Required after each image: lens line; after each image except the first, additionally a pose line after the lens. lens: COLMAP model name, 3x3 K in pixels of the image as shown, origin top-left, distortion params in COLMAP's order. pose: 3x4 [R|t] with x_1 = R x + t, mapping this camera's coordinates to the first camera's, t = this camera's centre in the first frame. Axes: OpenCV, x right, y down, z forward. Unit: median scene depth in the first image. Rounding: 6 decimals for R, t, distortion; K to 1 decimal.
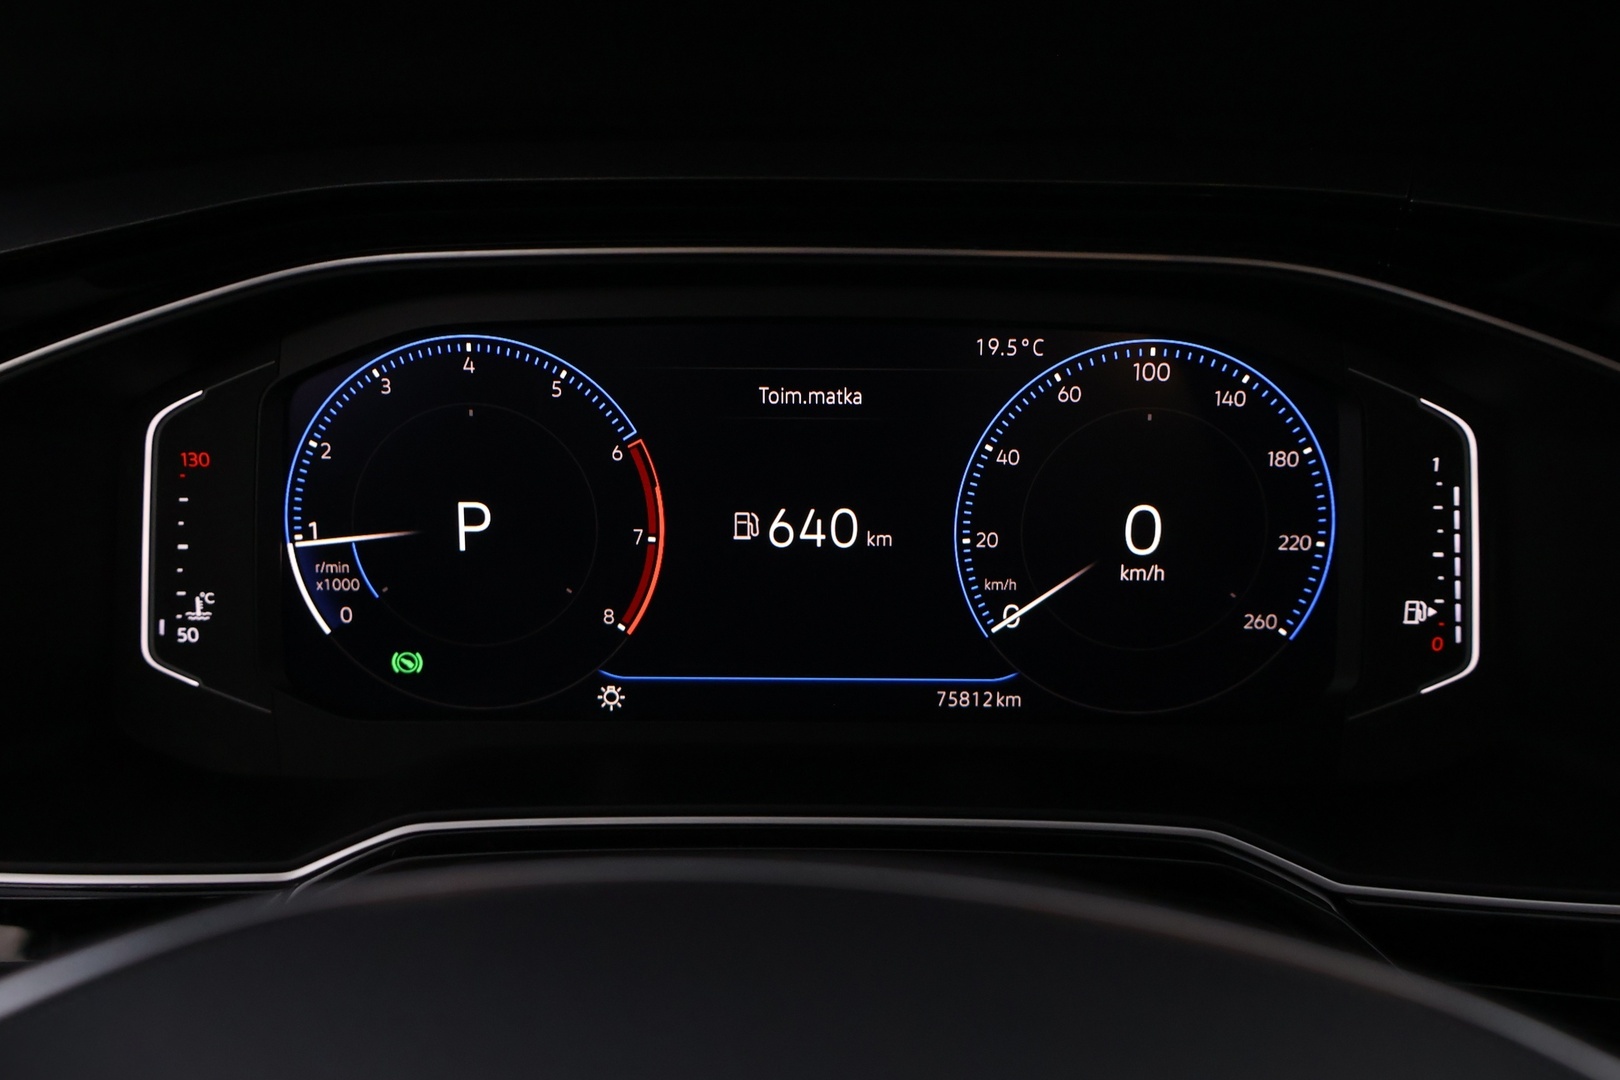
lens RADIAL K [[1365.2, 0, 810.5], [0, 1365.2, 540.3], [0, 0, 1]] dist [0.032949, 0.002571]
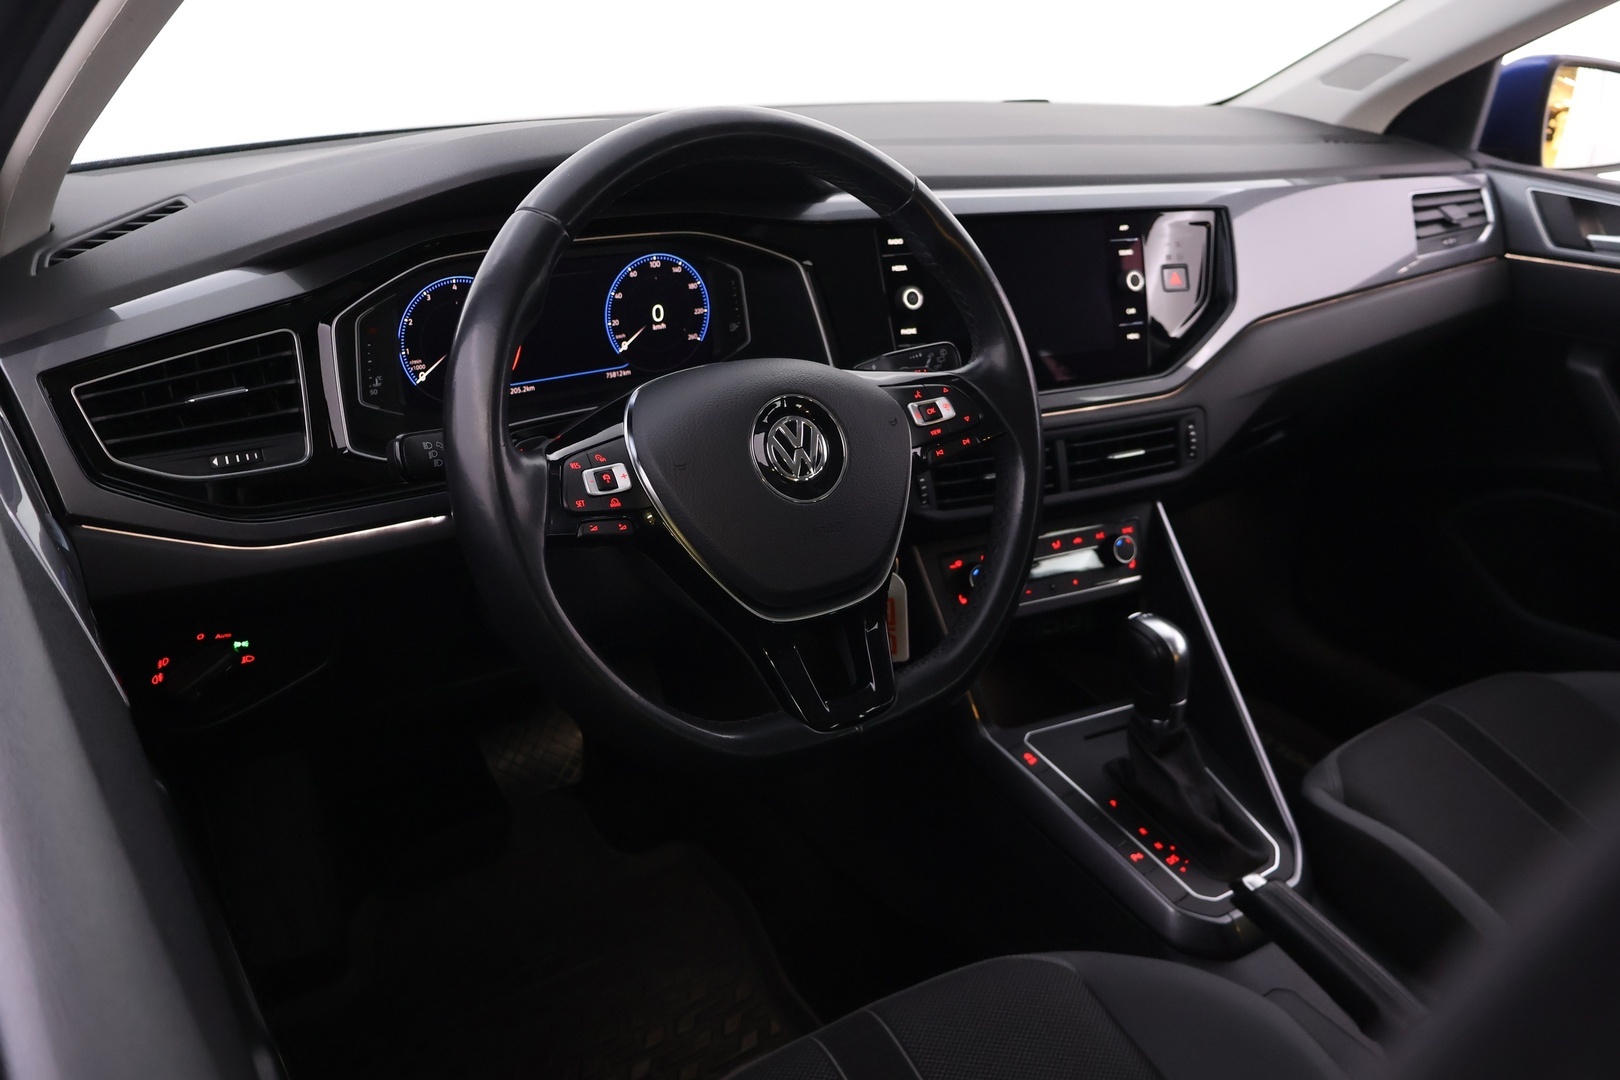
lens RADIAL K [[1365.2, 0, 810.1], [0, 1365.2, 540.3], [0, 0, 1]] dist [0.032949, 0.002571]
pose [[0.821294, -0.218674, 0.526933, -1.297475], [0.127557, 0.970627, 0.203991, -0.100718], [-0.556063, -0.100323, 0.825063, -1.946821]]
